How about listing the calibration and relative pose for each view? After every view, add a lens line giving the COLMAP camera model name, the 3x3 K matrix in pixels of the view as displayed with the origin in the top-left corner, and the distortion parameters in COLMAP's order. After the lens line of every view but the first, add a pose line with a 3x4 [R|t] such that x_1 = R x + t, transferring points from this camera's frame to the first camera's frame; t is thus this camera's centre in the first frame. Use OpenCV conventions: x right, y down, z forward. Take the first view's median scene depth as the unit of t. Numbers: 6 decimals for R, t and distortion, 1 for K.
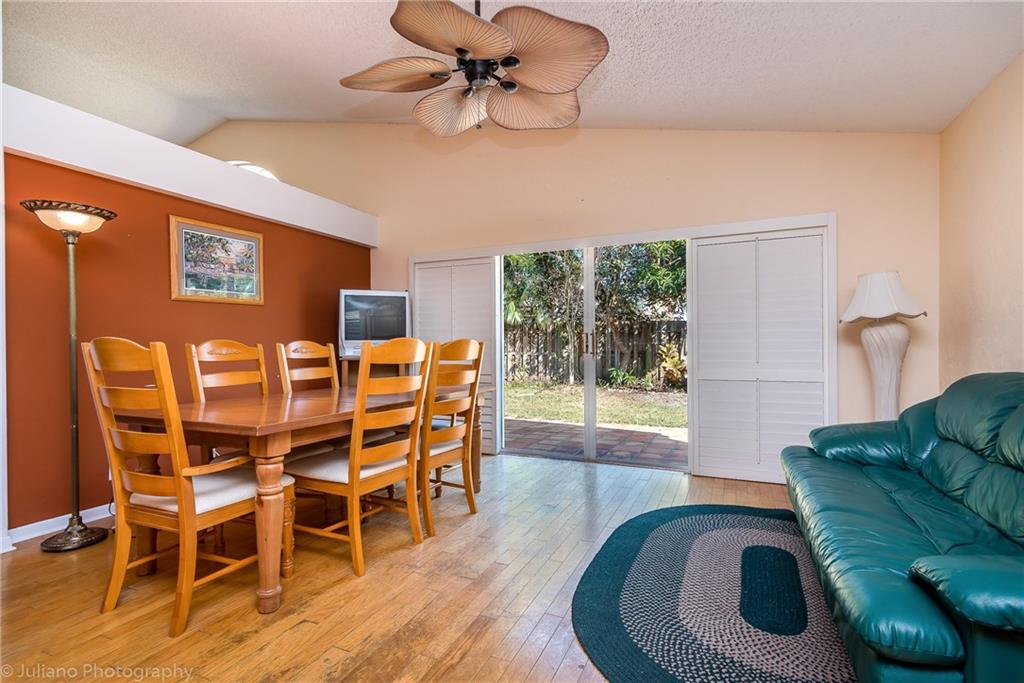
lens RADIAL K [[493.8, 0, 513.2], [0, 493.8, 344.4], [0, 0, 1]] dist [-0.003337, -0.000447]
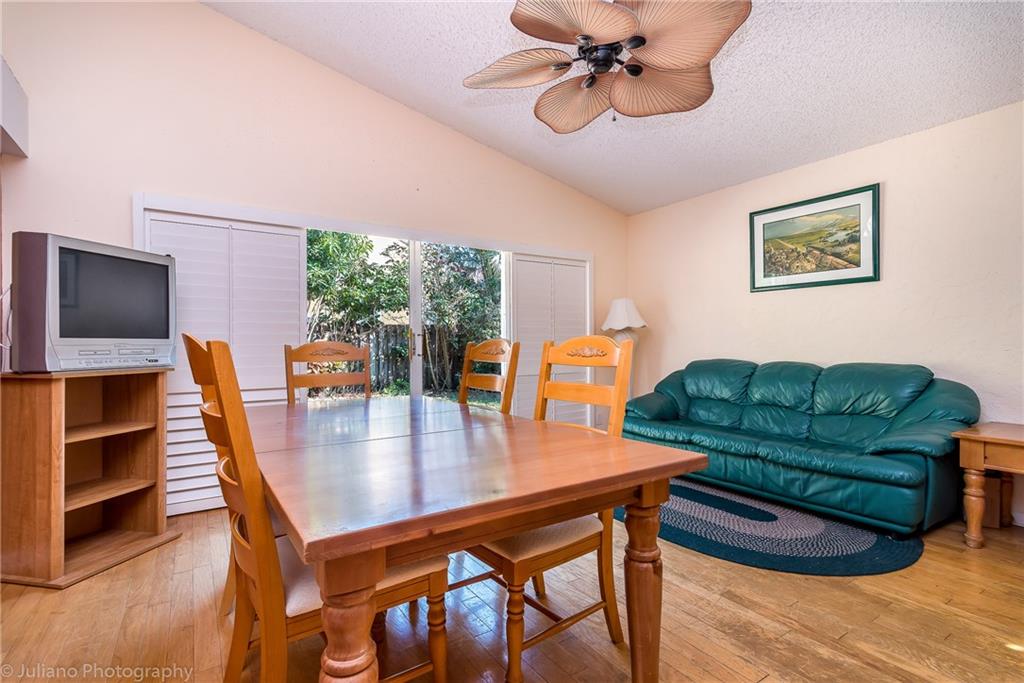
lens RADIAL K [[493.8, 0, 513.2], [0, 493.8, 344.4], [0, 0, 1]] dist [-0.003337, -0.000447]
pose [[0.535659, -0.004082, 0.844424, -0.676819], [0.001728, 0.999992, 0.003737, -0.003736], [-0.844432, -0.000542, 0.535662, 0.445611]]
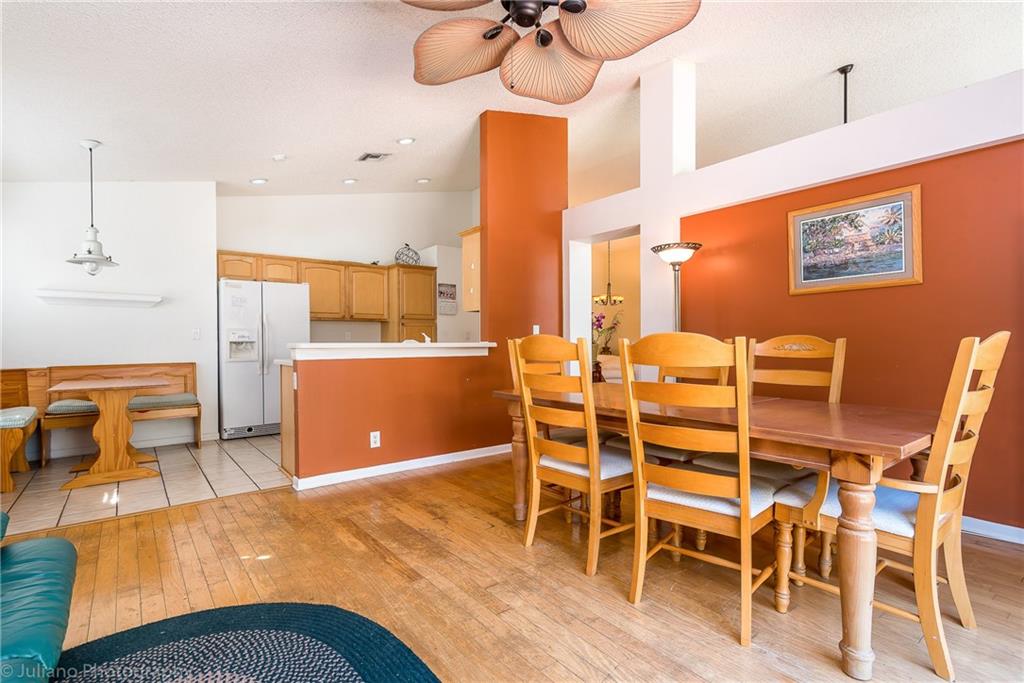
lens RADIAL K [[508.9, 0, 527.2], [0, 508.9, 326.8], [0, 0, 1]] dist [0.038590, -0.000150]
pose [[-0.470474, -0.010087, -0.882356, 0.498730], [0.011898, 0.999771, -0.017773, -0.011563], [0.882333, -0.018860, -0.470247, 0.998952]]
